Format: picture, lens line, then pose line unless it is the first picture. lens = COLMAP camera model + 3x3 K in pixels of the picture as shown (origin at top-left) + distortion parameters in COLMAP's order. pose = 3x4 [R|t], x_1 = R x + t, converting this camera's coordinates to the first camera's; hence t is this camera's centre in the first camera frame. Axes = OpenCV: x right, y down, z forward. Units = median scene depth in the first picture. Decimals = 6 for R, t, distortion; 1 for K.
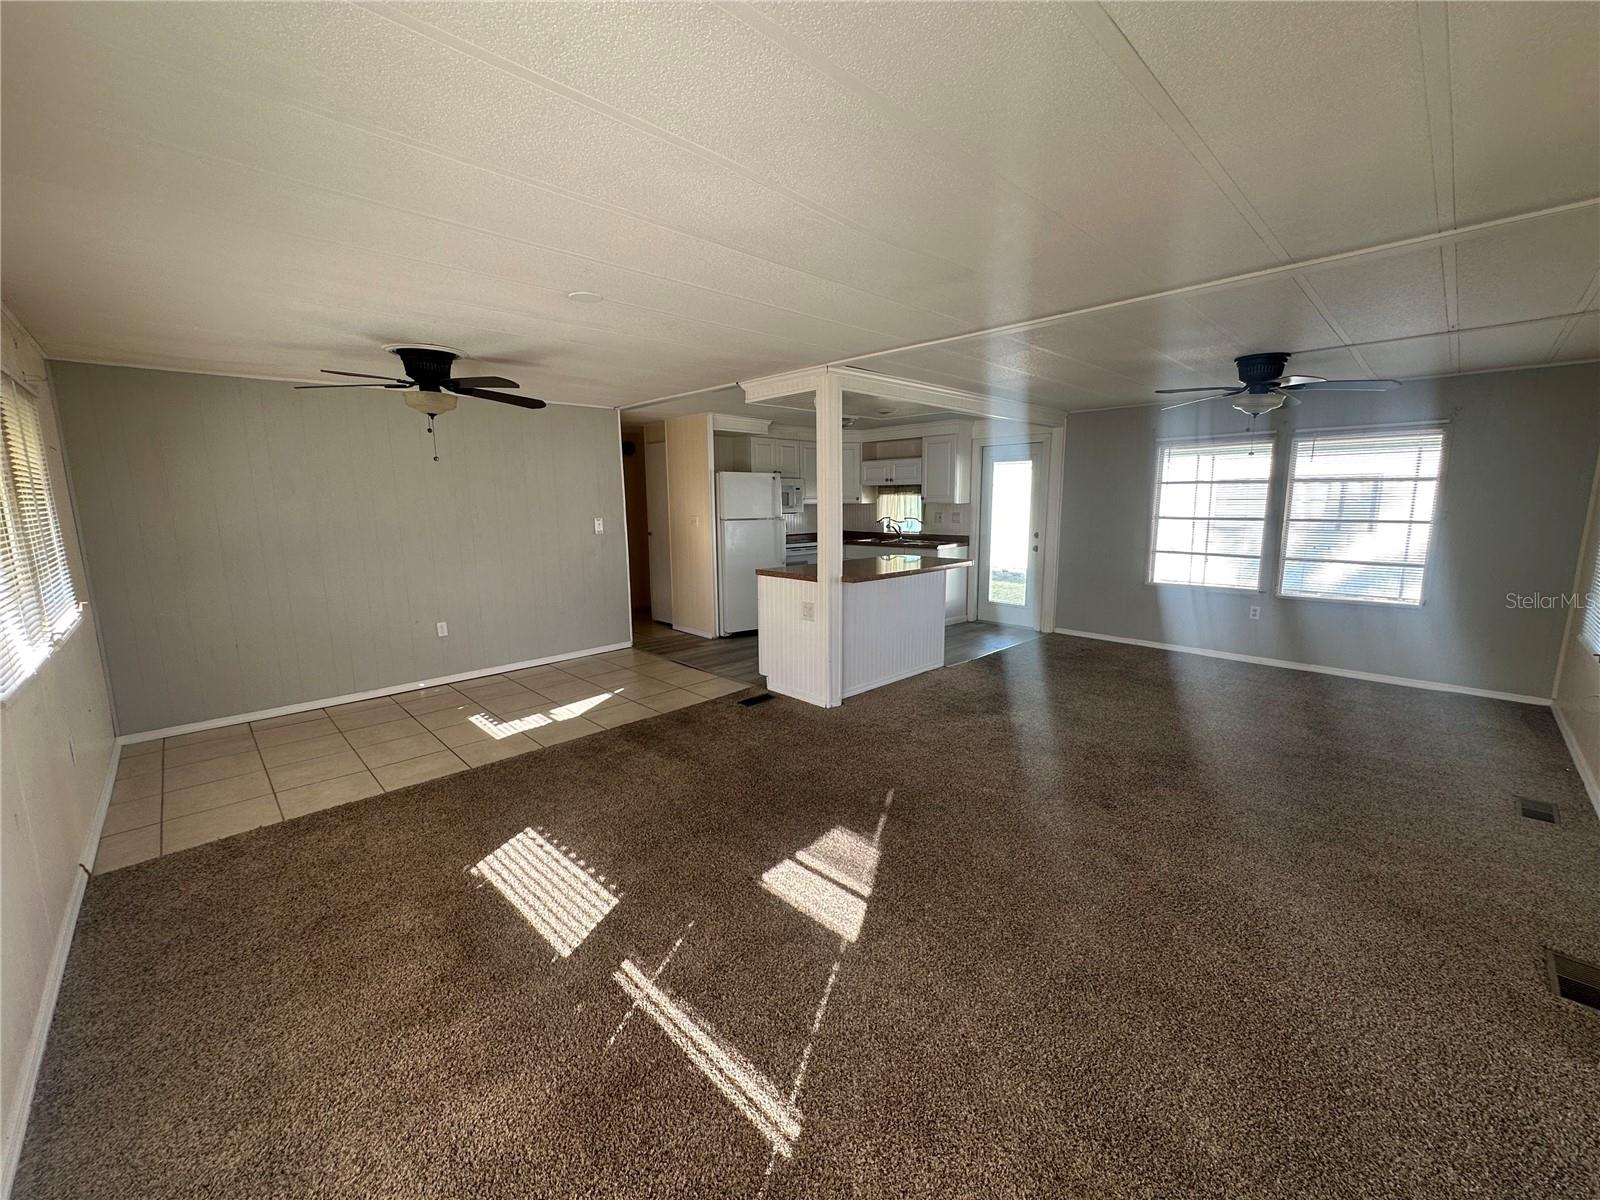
lens RADIAL K [[635.8, 0, 799.1], [0, 635.8, 601.4], [0, 0, 1]] dist [-0.001447, -0.000026]
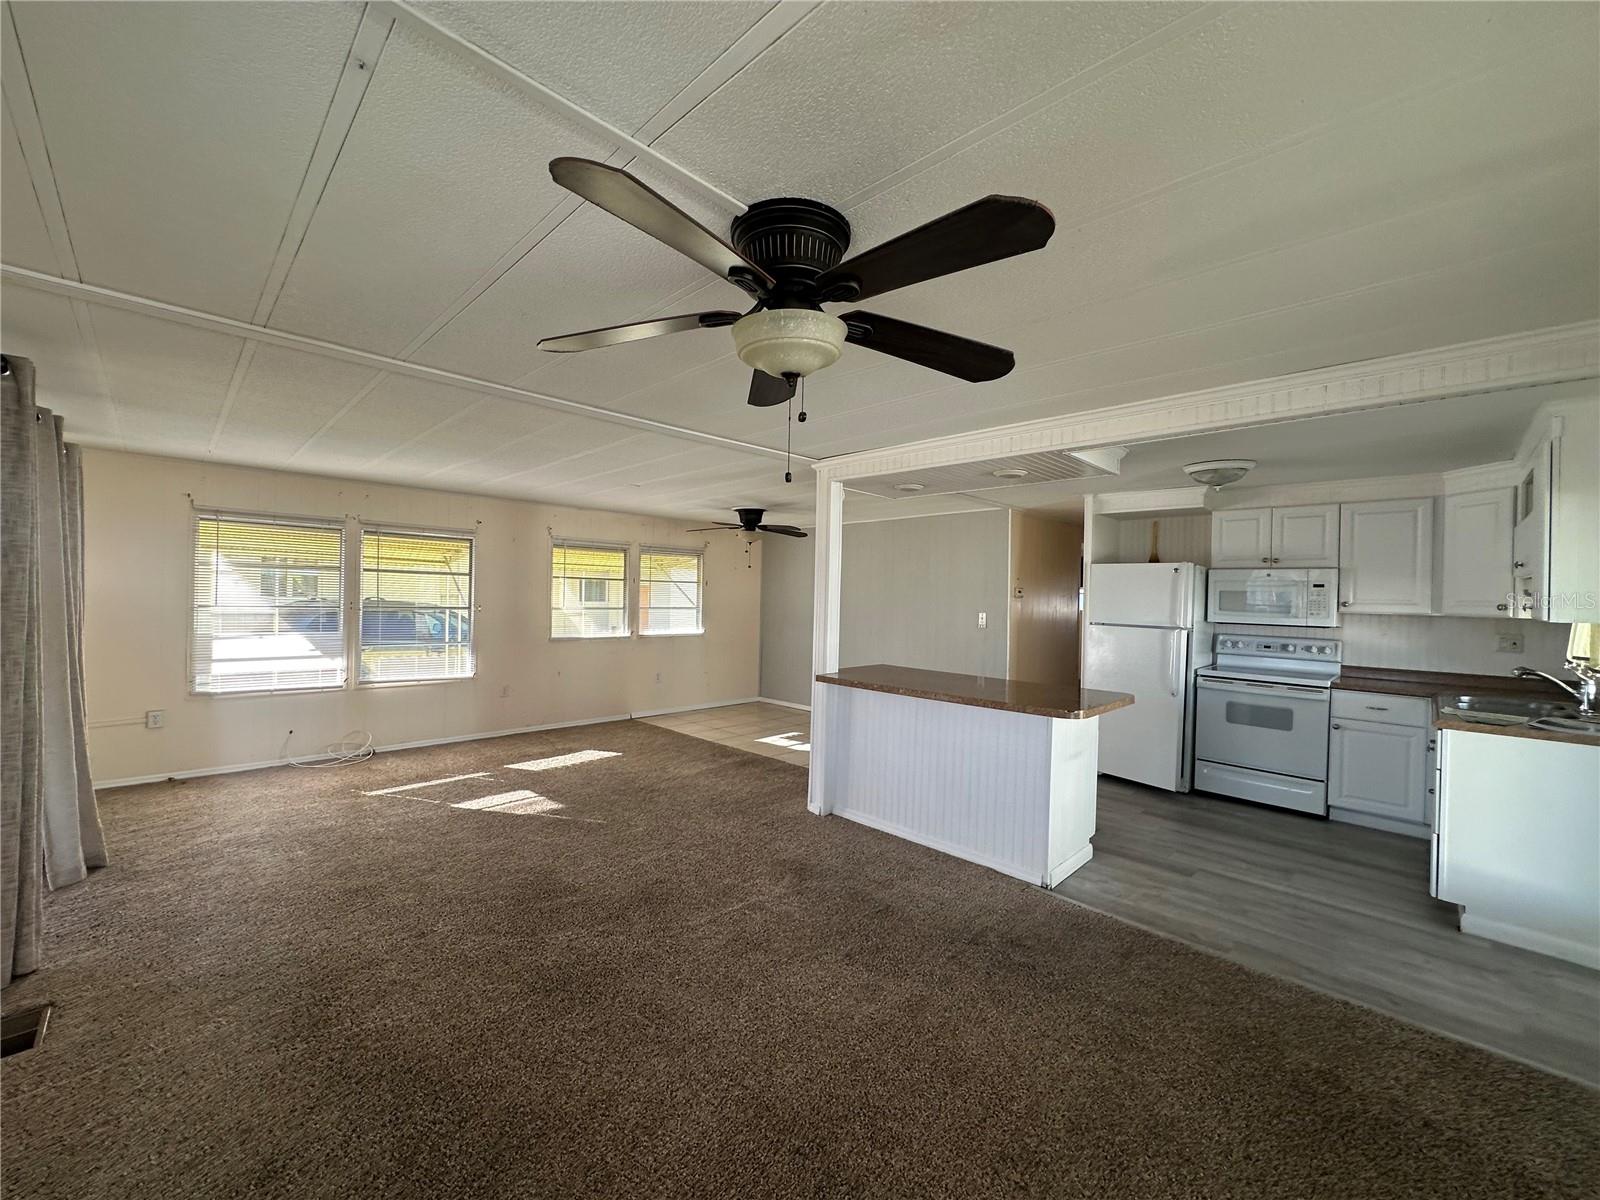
lens RADIAL K [[639.5, 0, 801.7], [0, 639.5, 597.0], [0, 0, 1]] dist [-0.002873, 0.000249]
pose [[0.020187, 0.013031, -0.999711, 0.905259], [-0.181750, 0.983302, 0.009147, -0.136903], [0.983138, 0.181512, 0.022219, 0.832029]]
